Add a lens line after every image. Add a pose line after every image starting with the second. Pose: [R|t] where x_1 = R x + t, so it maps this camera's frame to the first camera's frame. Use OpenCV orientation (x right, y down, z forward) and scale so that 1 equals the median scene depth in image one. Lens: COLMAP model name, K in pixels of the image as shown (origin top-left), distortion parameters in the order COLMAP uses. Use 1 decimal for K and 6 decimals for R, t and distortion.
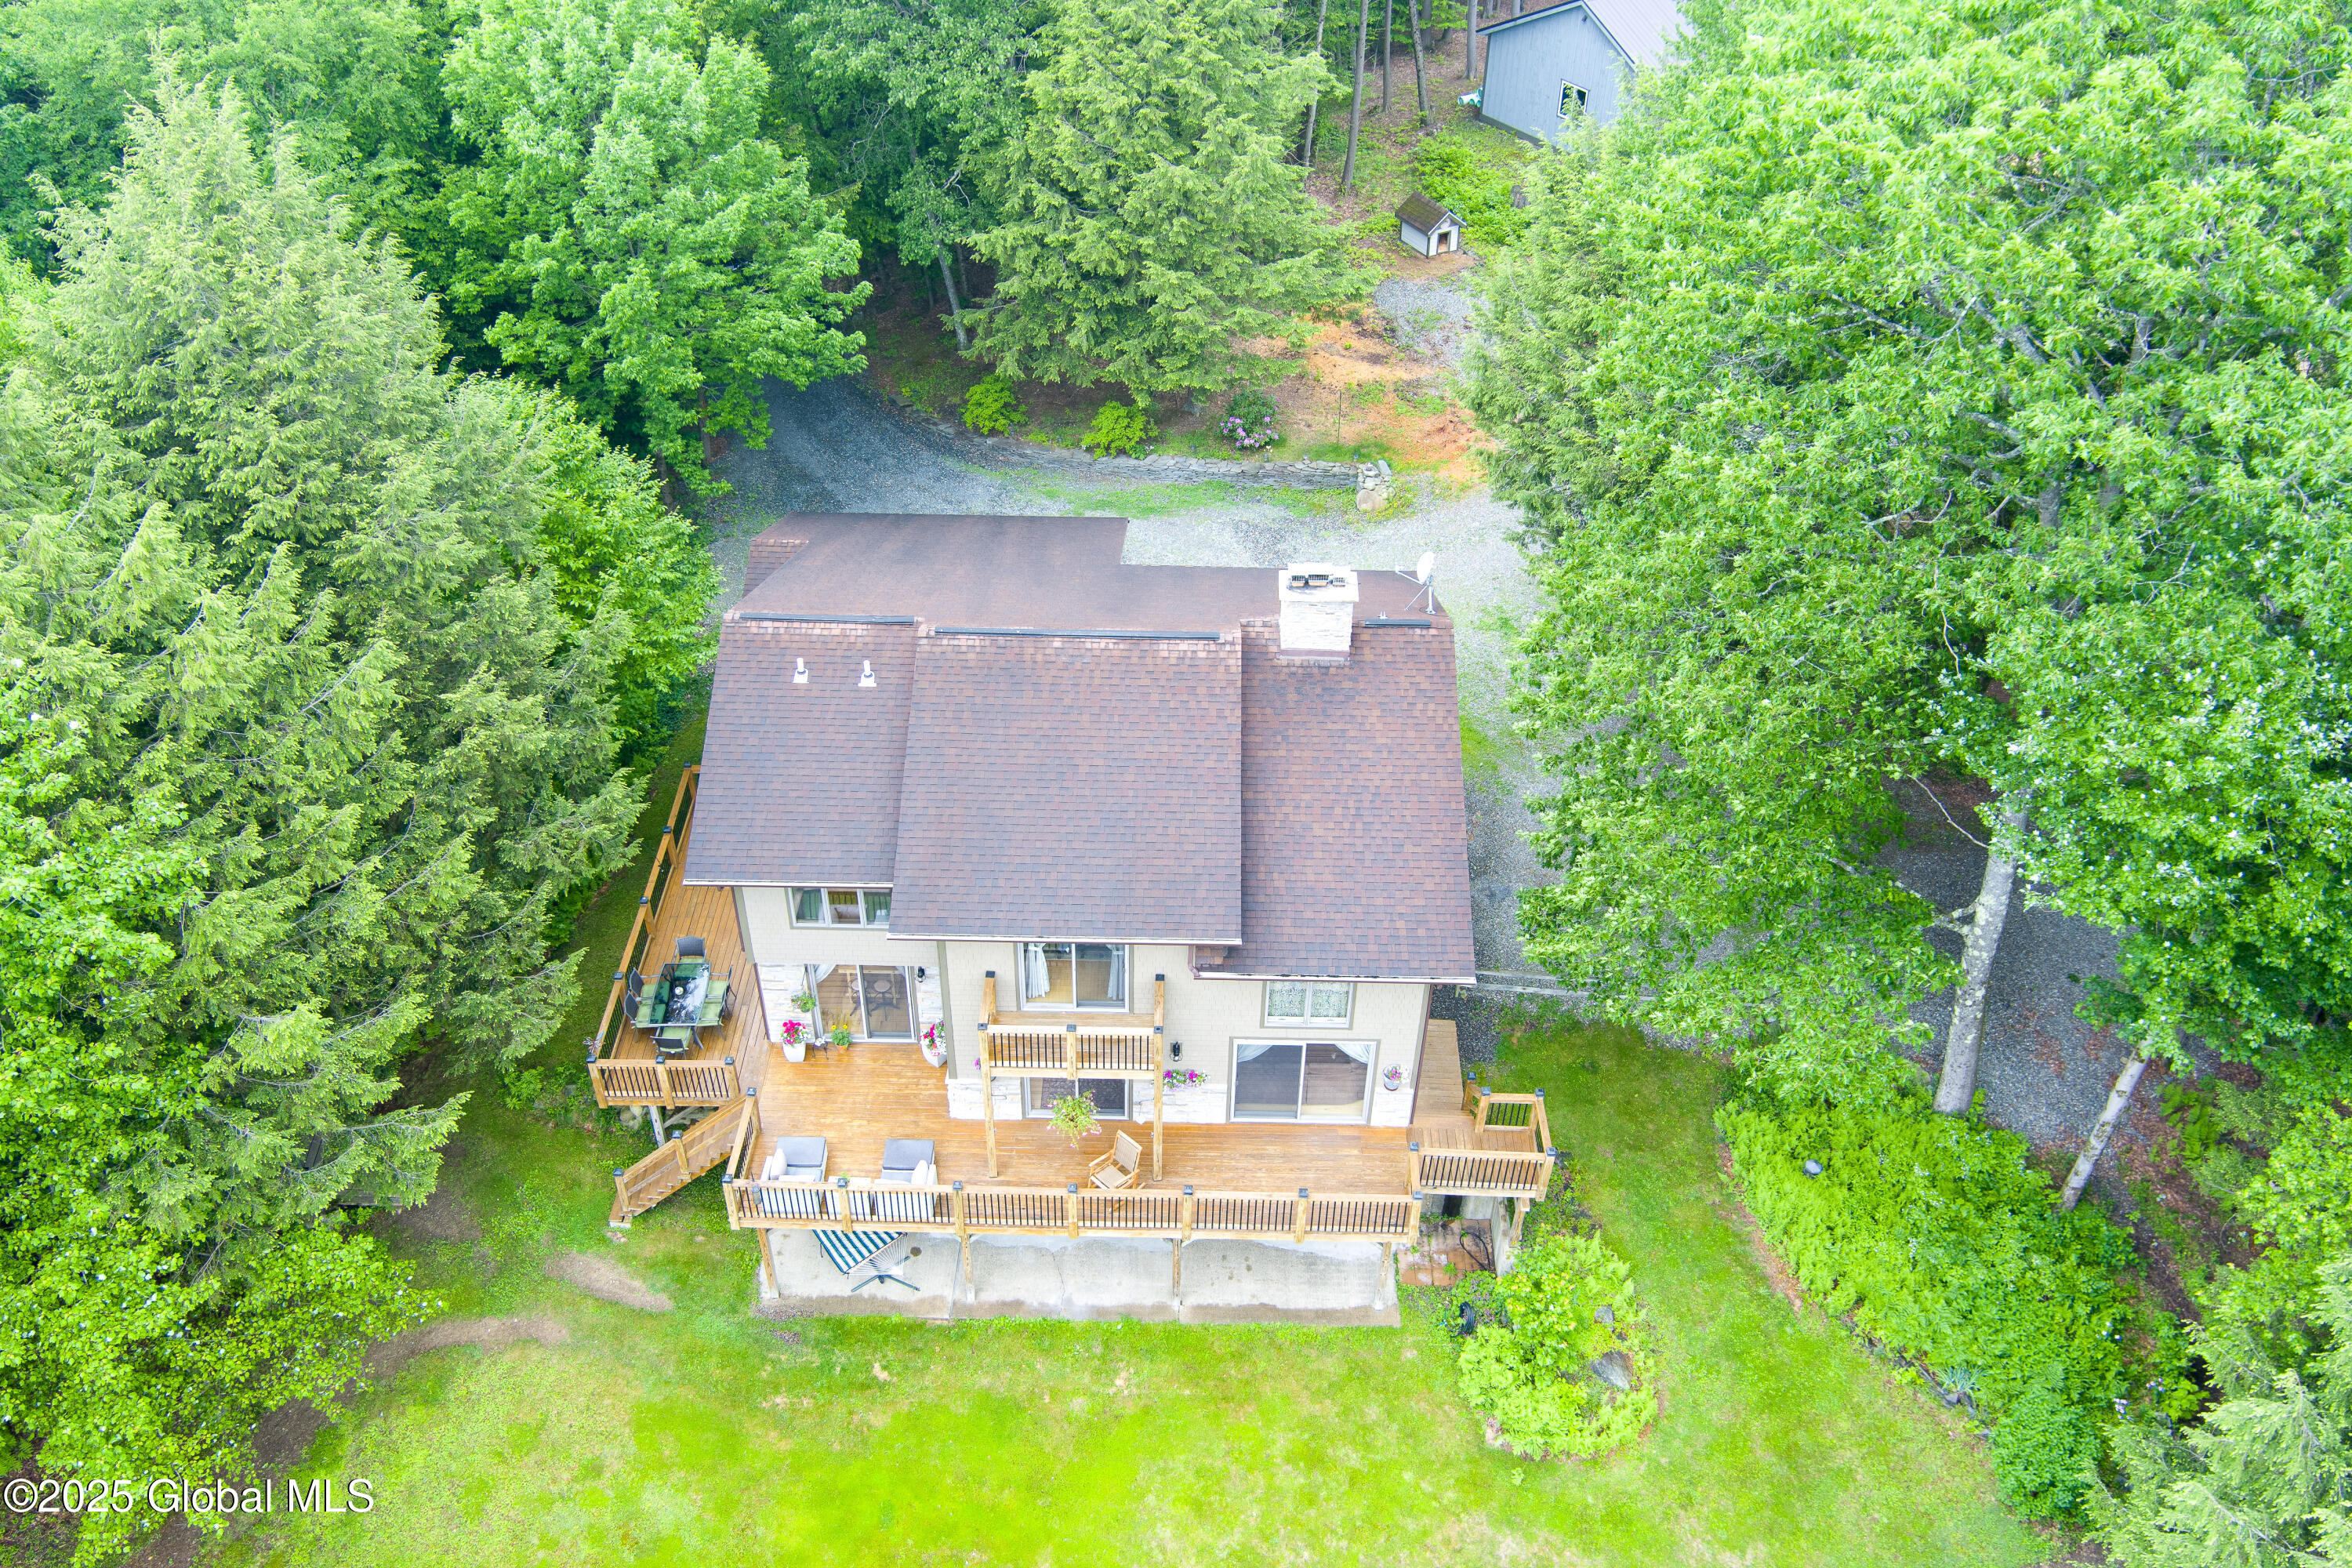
lens RADIAL K [[1912.6, 0, 1168.5], [0, 1912.6, 794.0], [0, 0, 1]] dist [-0.066960, -0.001536]
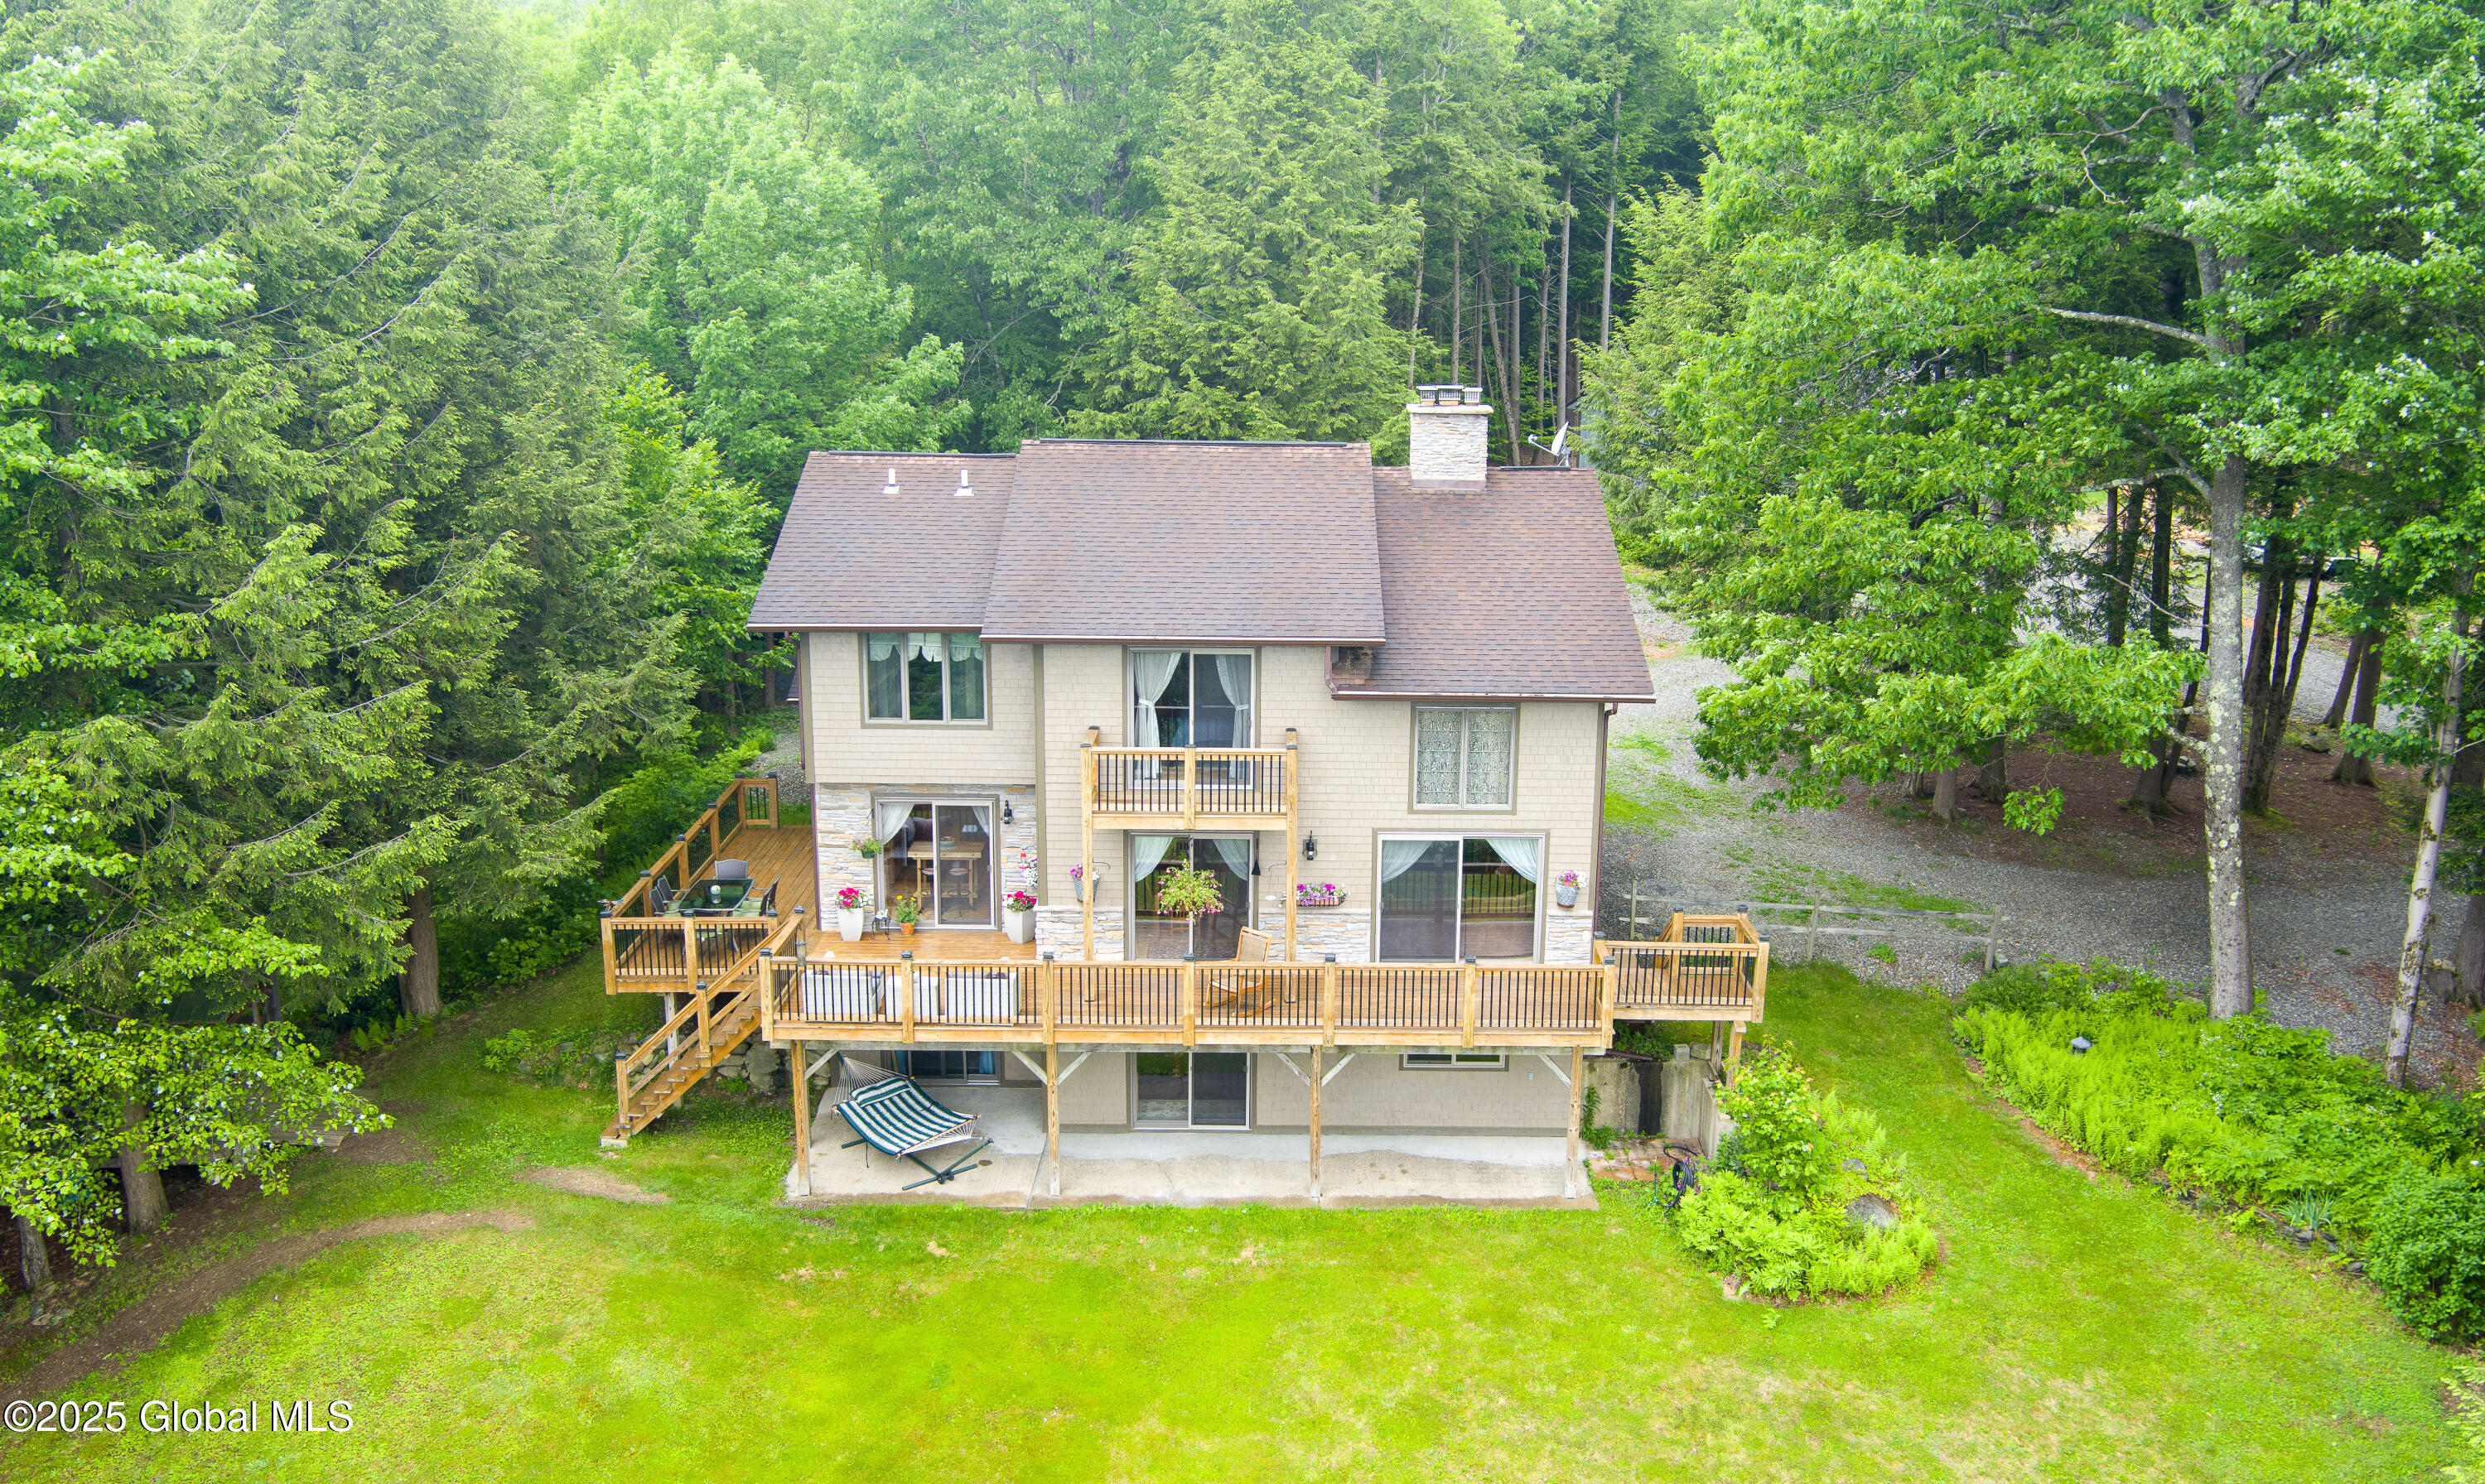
lens RADIAL K [[2116.0, 0, 1301.5], [0, 2116.0, 783.7], [0, 0, 1]] dist [-0.070779, 0.004186]
pose [[0.999492, -0.007071, 0.031069, -0.028459], [0.019641, 0.904511, -0.425999, 0.501808], [-0.025090, 0.426393, 0.904190, 0.139843]]
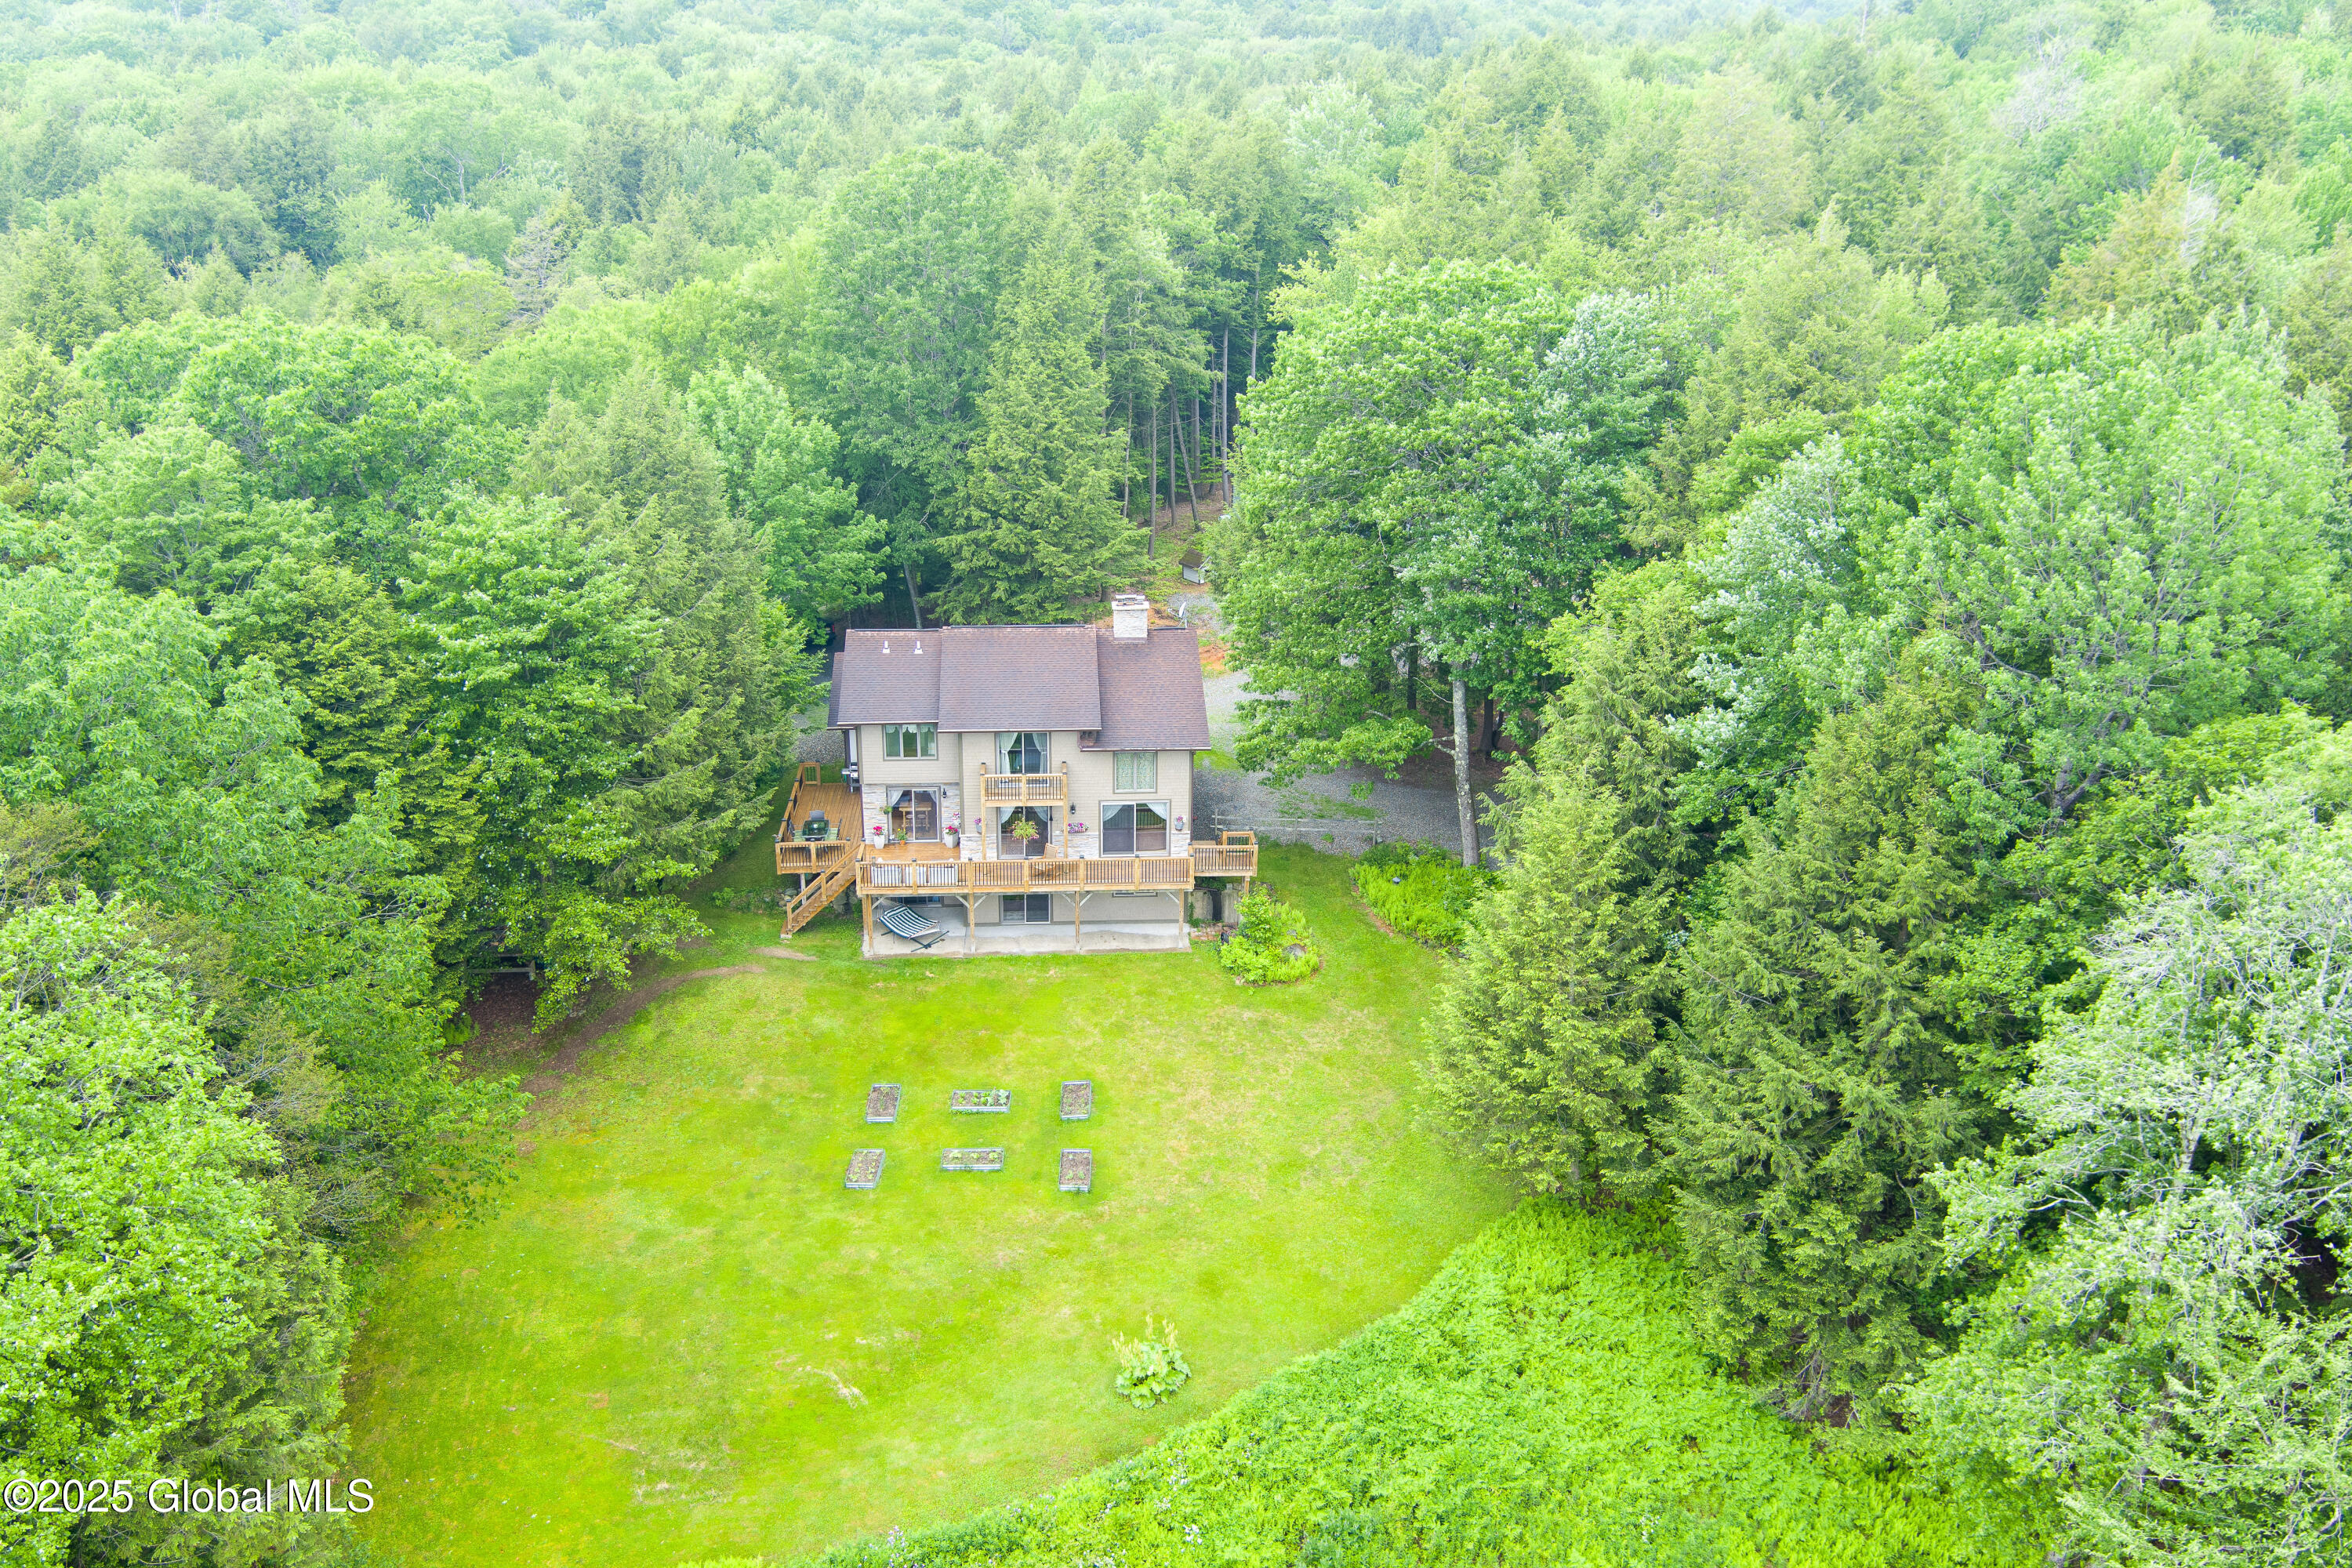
lens RADIAL K [[1912.6, 0, 1168.5], [0, 1912.6, 794.0], [0, 0, 1]] dist [-0.066960, -0.001536]
pose [[0.996189, -0.033220, 0.080645, -0.058411], [0.057638, 0.944700, -0.322832, 0.782327], [-0.065461, 0.326250, 0.943014, -0.945914]]
